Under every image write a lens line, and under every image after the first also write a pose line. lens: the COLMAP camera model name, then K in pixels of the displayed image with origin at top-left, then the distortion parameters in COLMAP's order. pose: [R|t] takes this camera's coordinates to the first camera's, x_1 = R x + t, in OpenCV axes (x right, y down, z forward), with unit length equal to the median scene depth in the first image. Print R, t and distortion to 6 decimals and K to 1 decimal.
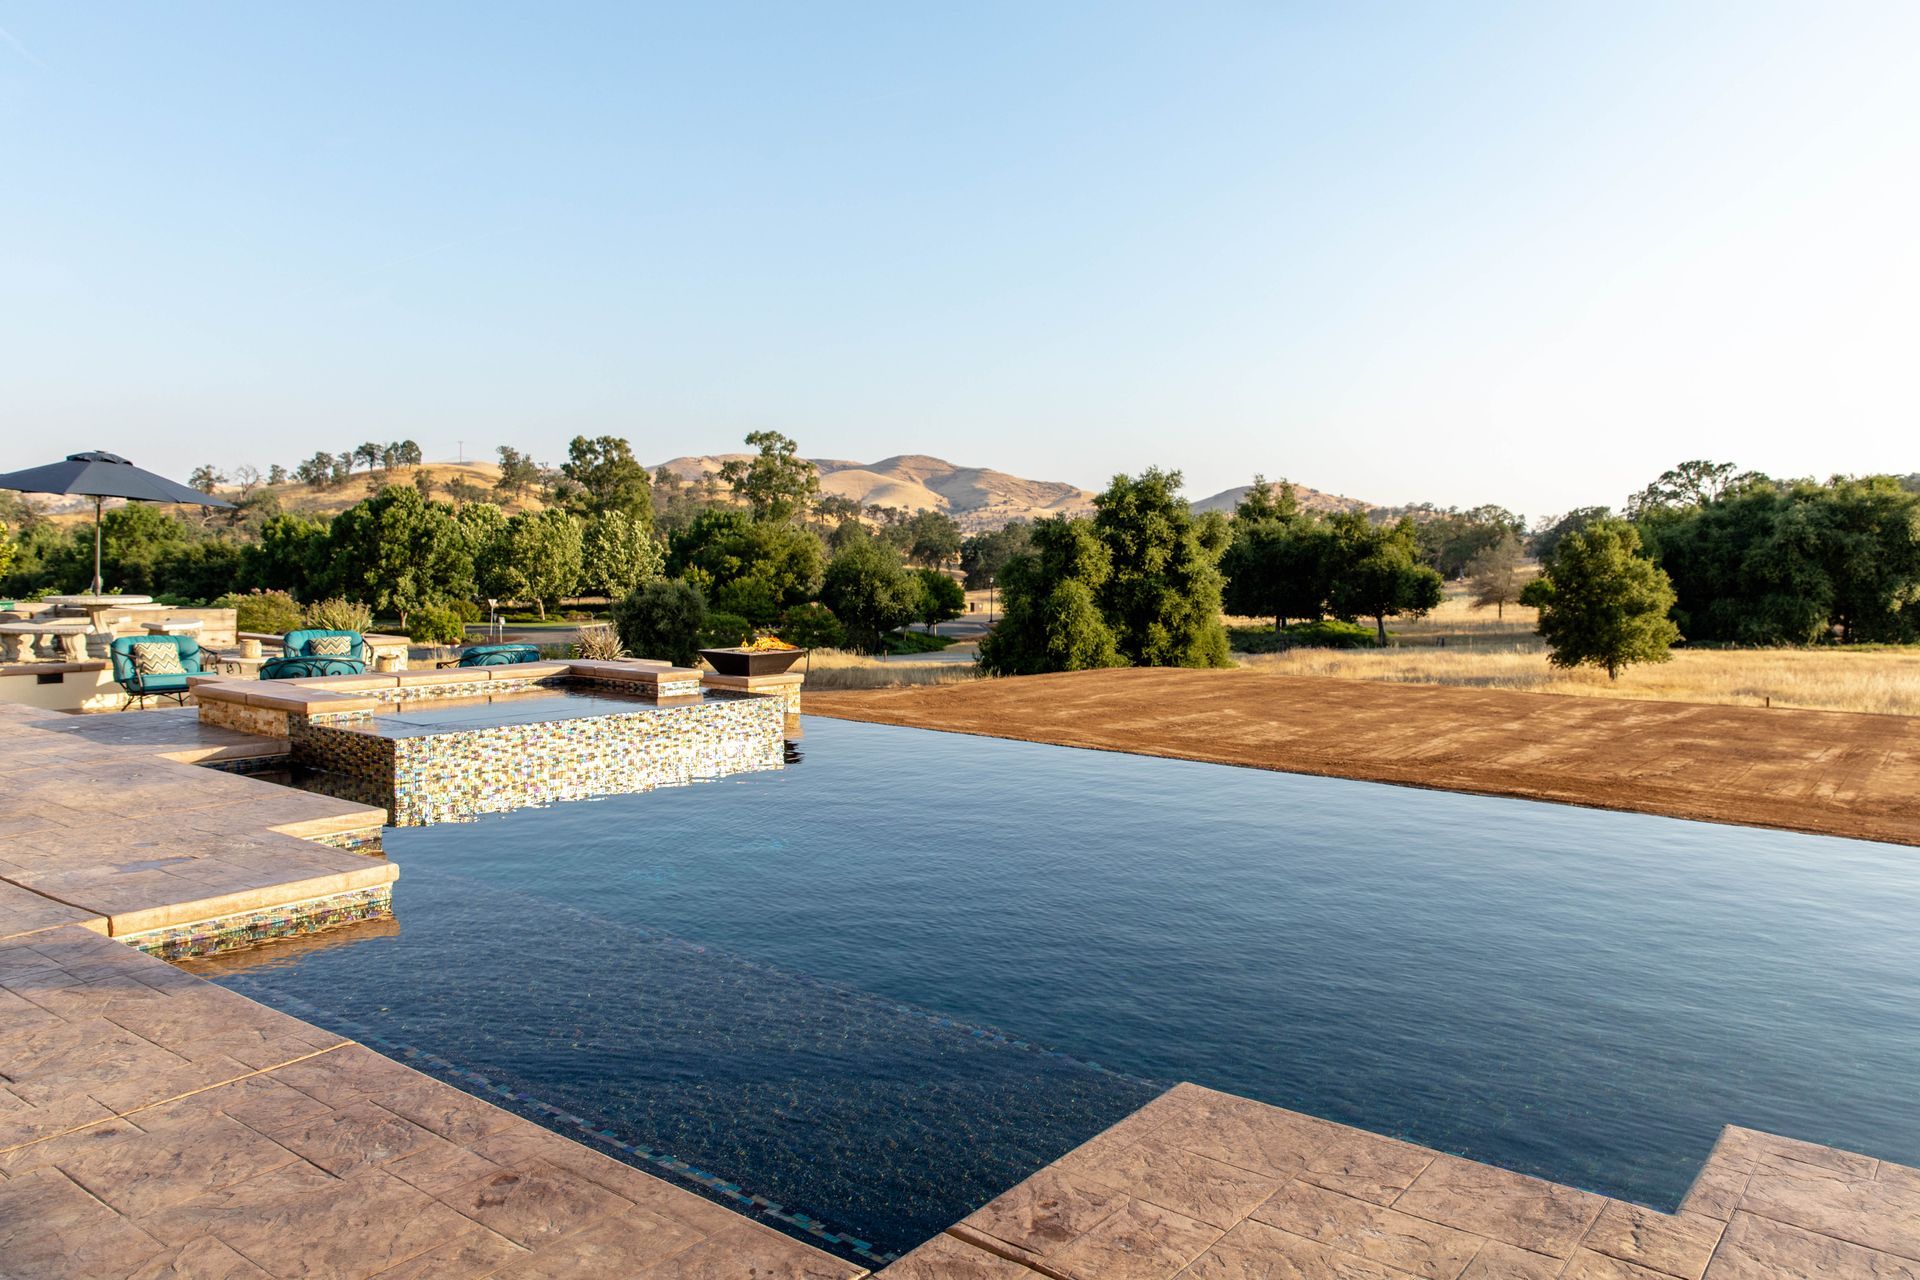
lens RADIAL K [[1371.0, 0, 1034.7], [0, 1371.0, 611.3], [0, 0, 1]] dist [0.014397, 0.001120]
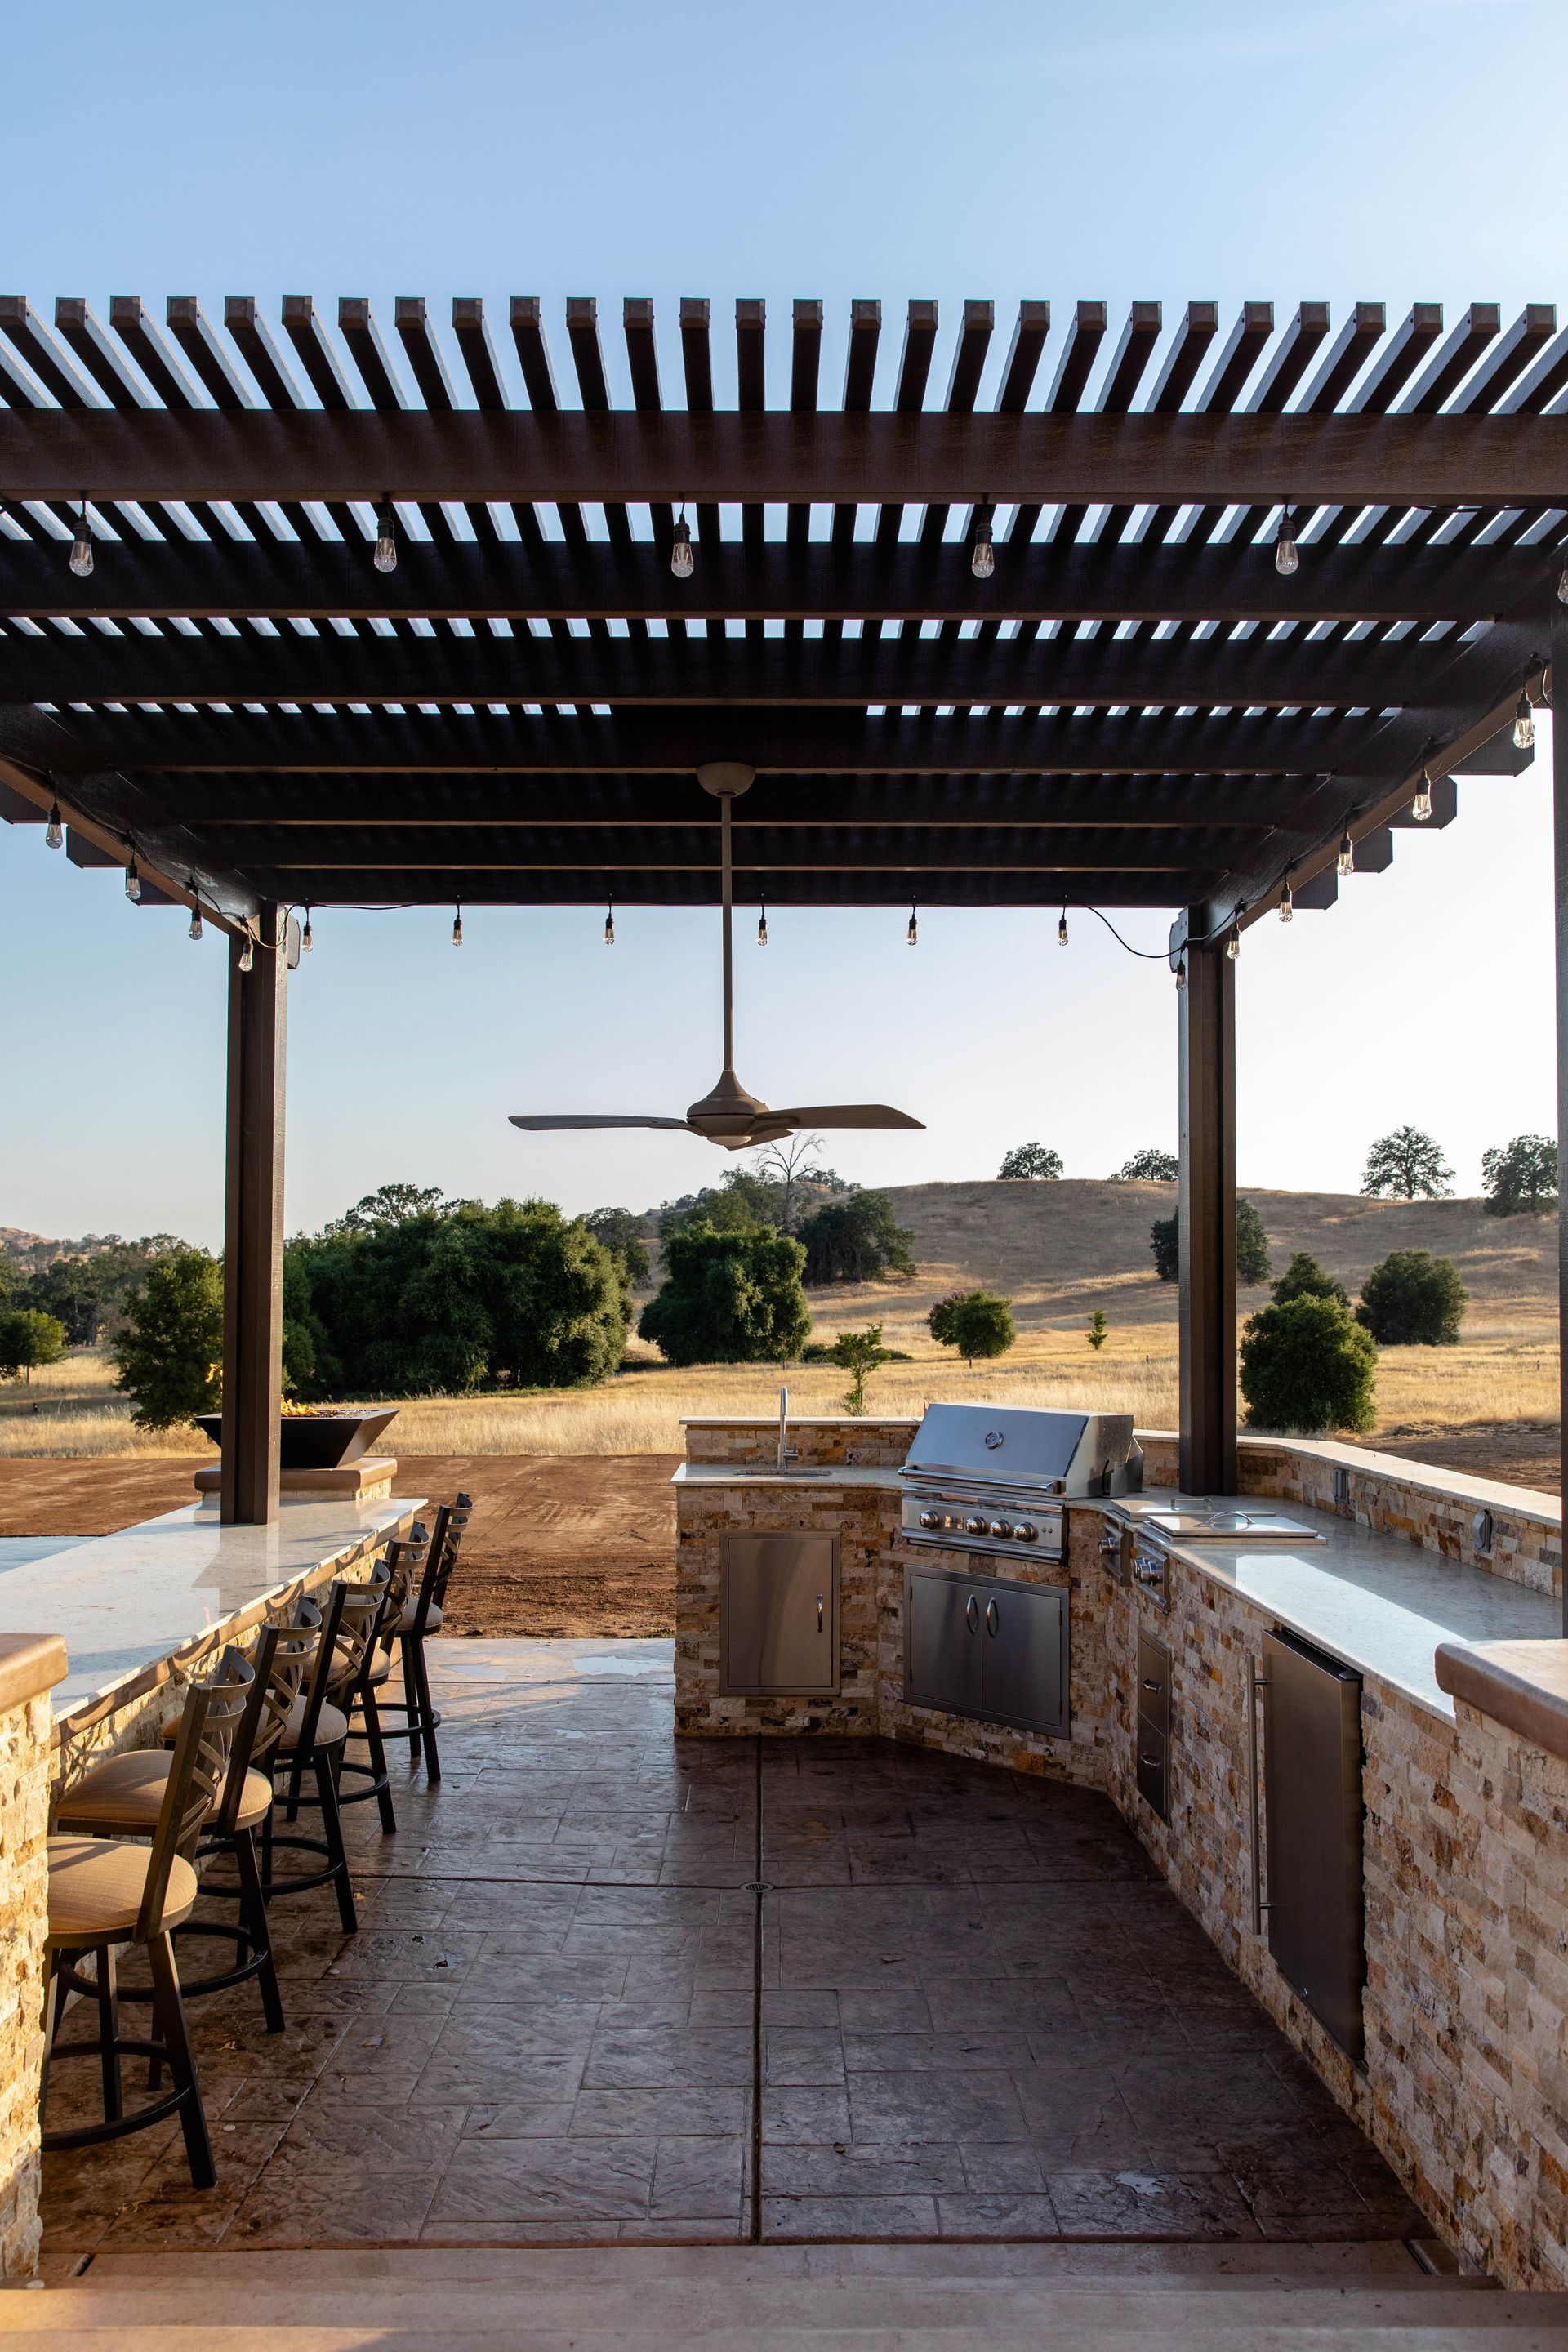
lens RADIAL K [[1771.1, 0, 791.0], [0, 1771.1, 1230.0], [0, 0, 1]] dist [-0.006600, 0.006025]
pose [[0.799118, 0.013815, 0.601015, 0.044403], [0.035446, 0.996914, -0.070045, 0.007108], [-0.600128, 0.077278, 0.796162, -0.019196]]
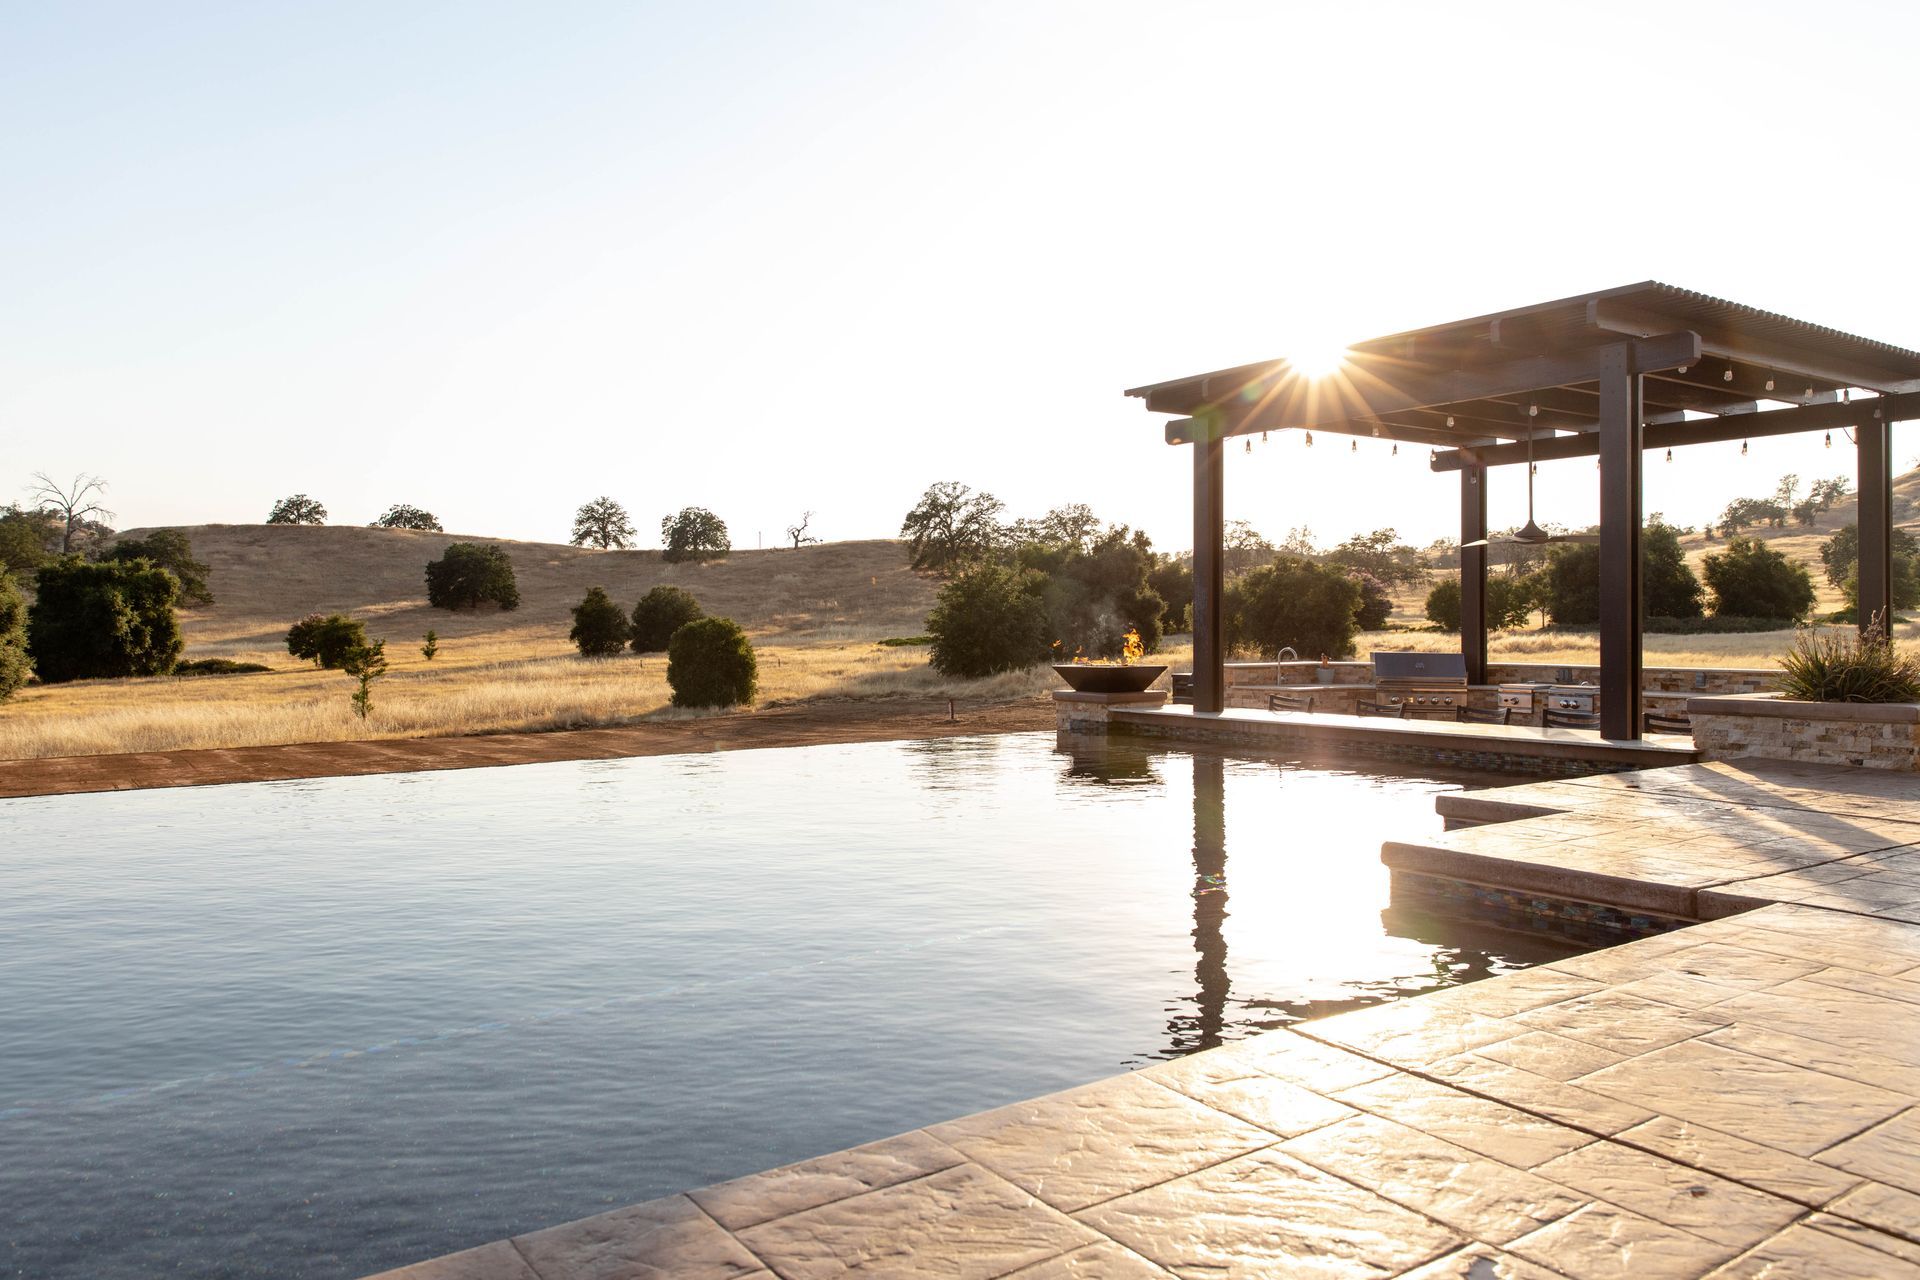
lens RADIAL K [[1317.7, 0, 931.3], [0, 1317.7, 634.1], [0, 0, 1]] dist [0.010700, 0.000701]
pose [[0.319744, -0.021276, 0.947265, -0.043886], [0.051161, 0.998677, 0.005162, 0.004673], [-0.946122, 0.046813, 0.320409, 0.037625]]
